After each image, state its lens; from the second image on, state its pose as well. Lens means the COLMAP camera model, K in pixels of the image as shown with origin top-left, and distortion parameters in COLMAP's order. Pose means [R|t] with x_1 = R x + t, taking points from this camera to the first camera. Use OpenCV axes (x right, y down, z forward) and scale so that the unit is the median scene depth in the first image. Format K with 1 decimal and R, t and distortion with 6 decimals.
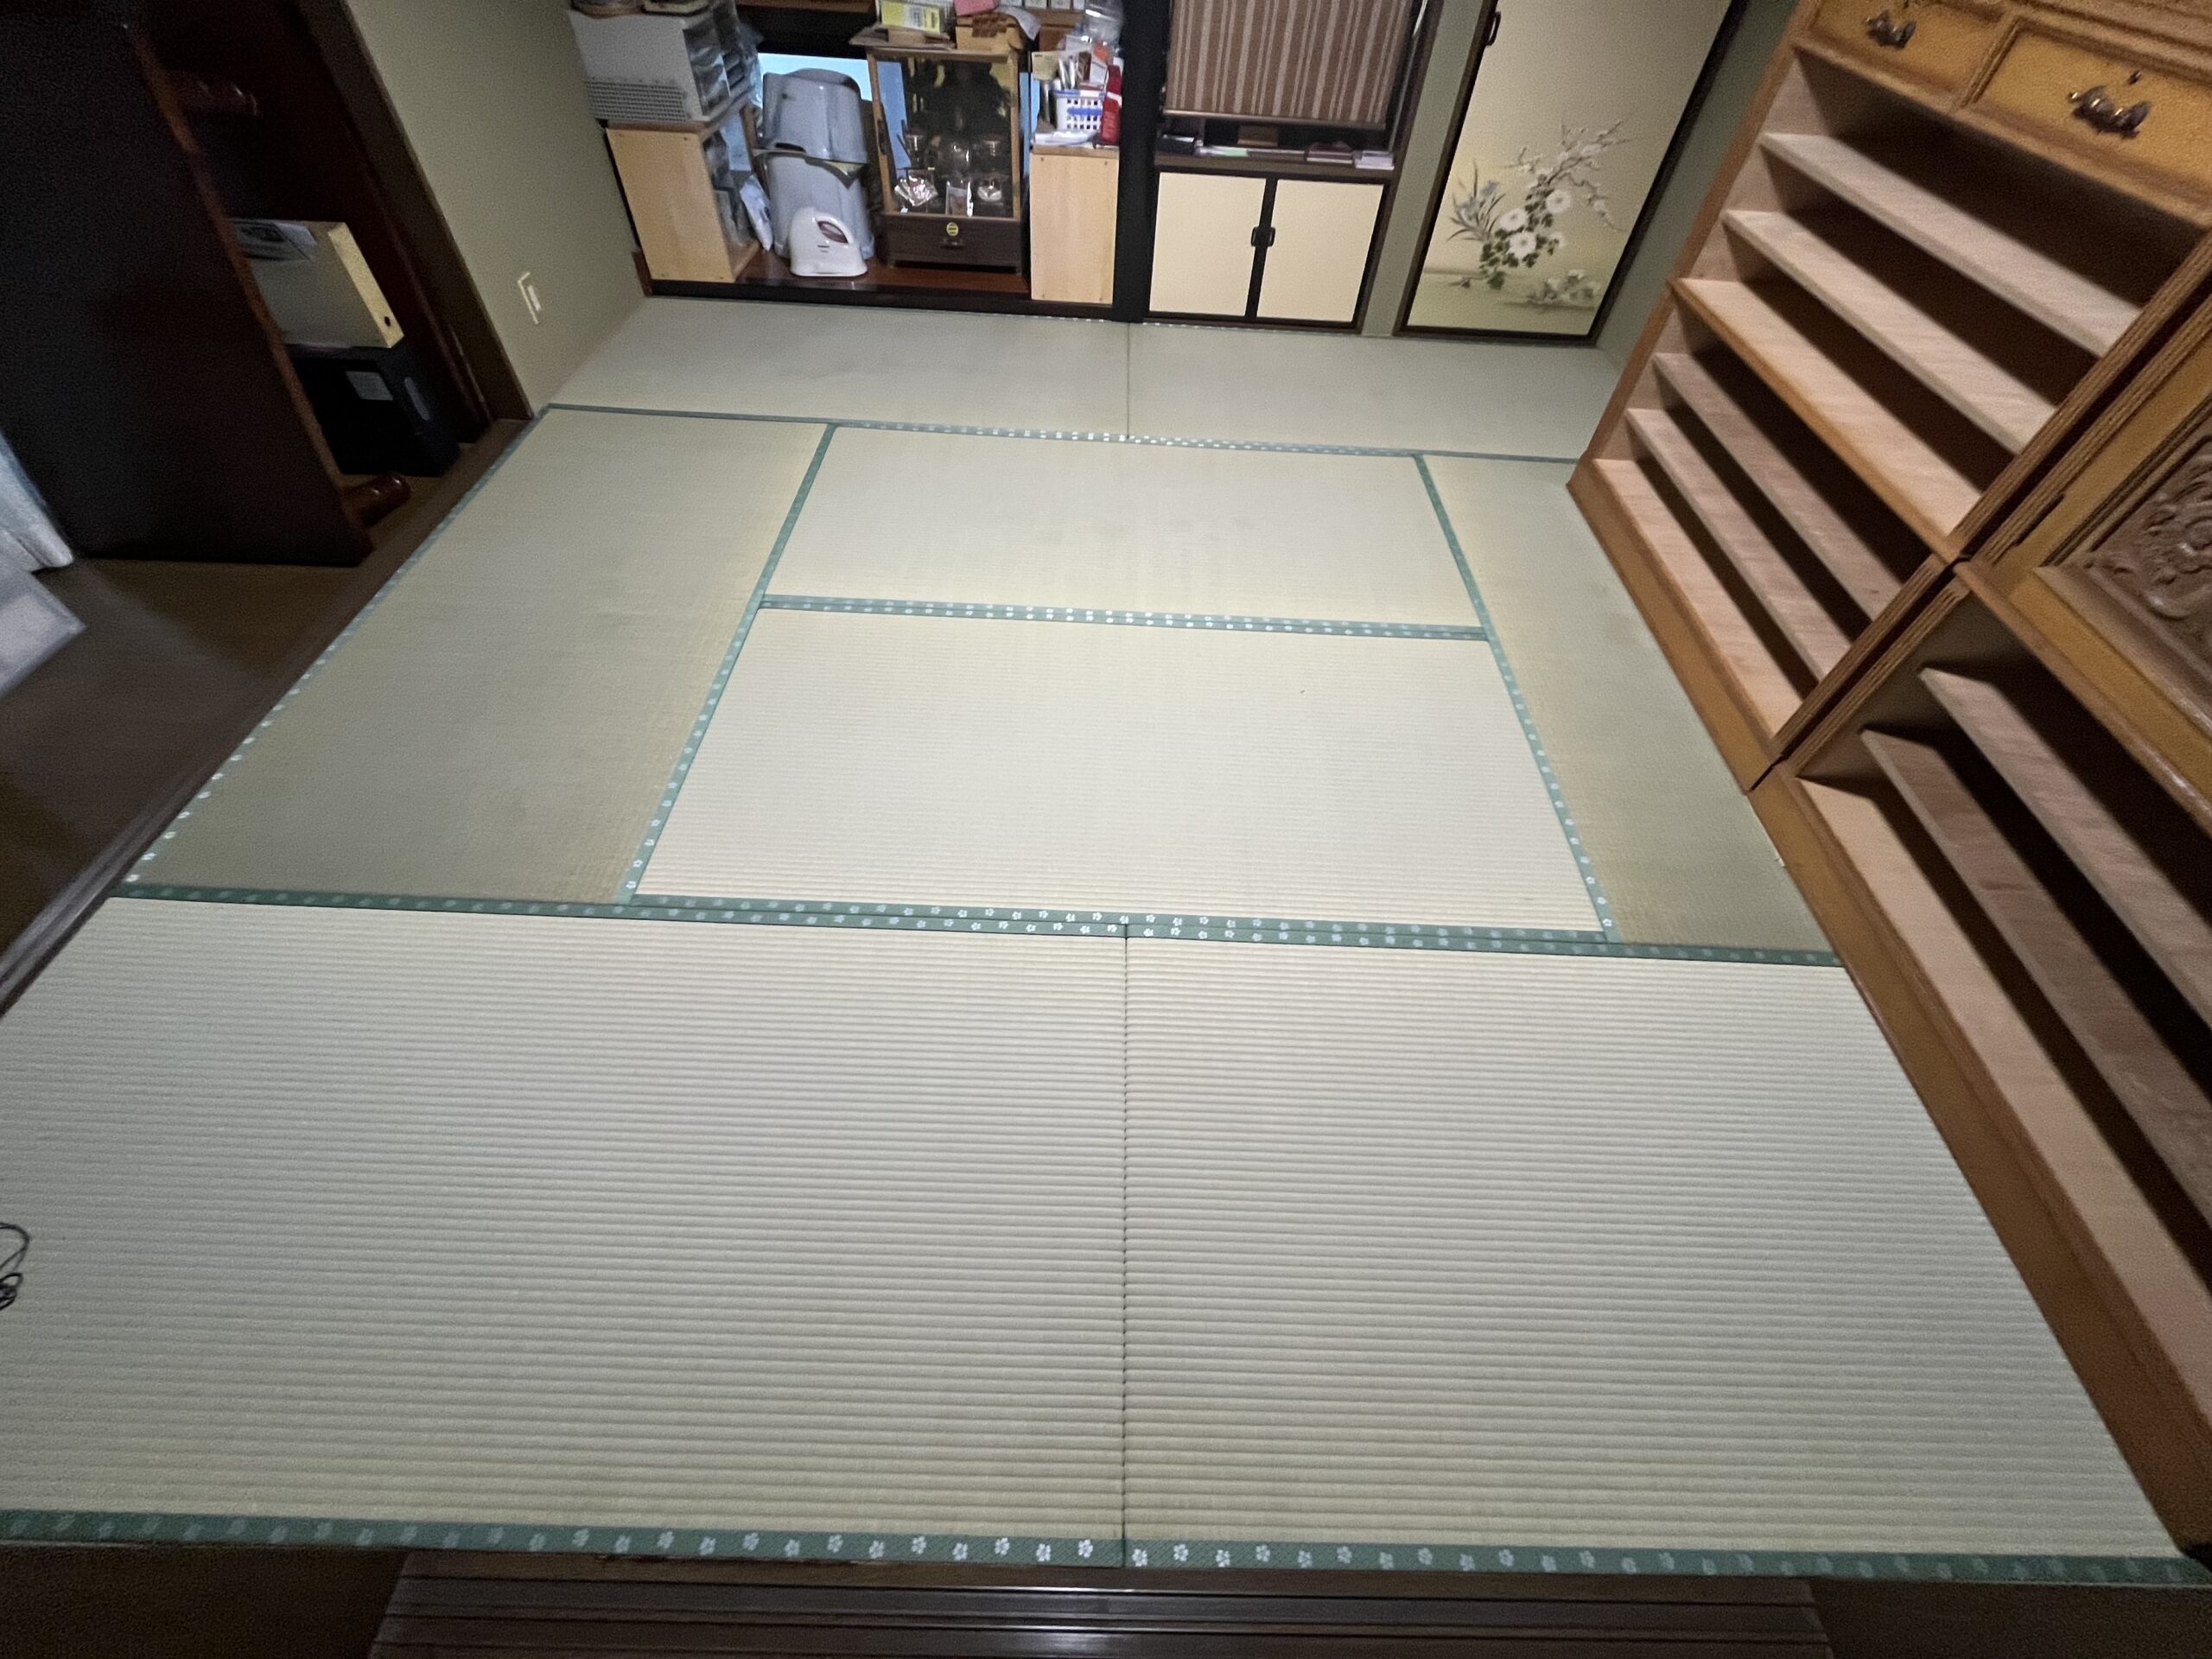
lens RADIAL K [[893.0, 0, 1106.0], [0, 893.0, 829.5], [0, 0, 1]] dist [-0.002224, -0.000508]
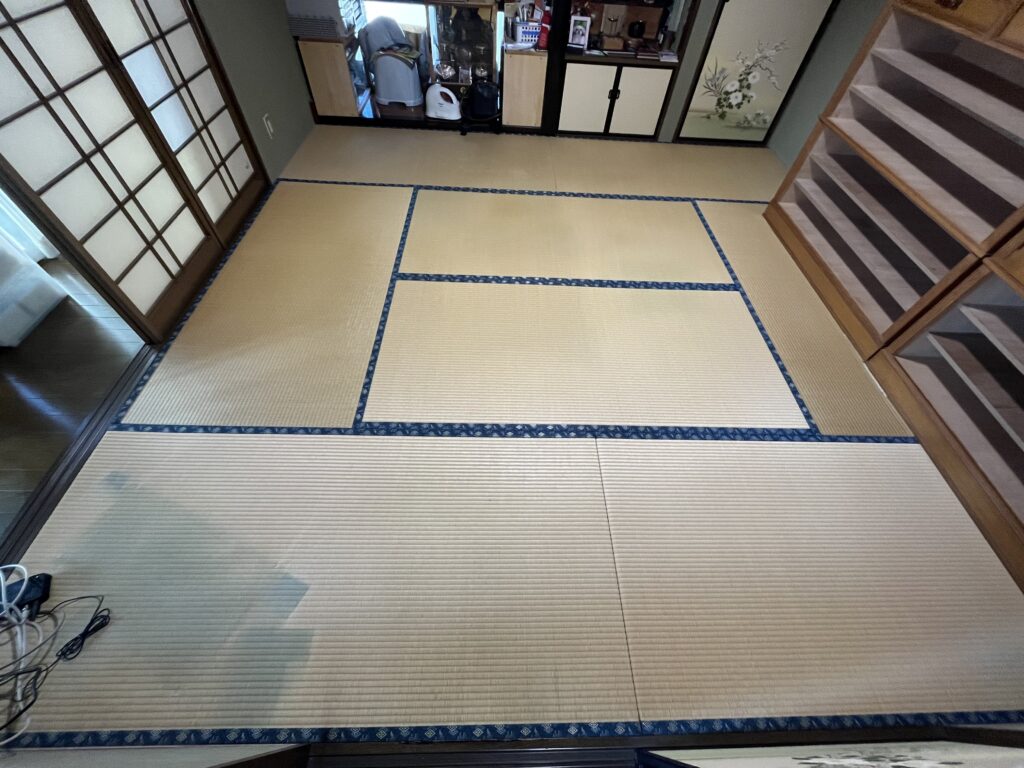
lens RADIAL K [[413.4, 0, 512.0], [0, 413.4, 384.0], [0, 0, 1]] dist [-0.002224, -0.000508]
pose [[0.999495, -0.018111, 0.026110, -0.106119], [0.017155, 0.999190, 0.036389, -0.025038], [-0.026748, -0.035923, 0.998997, 0.013548]]
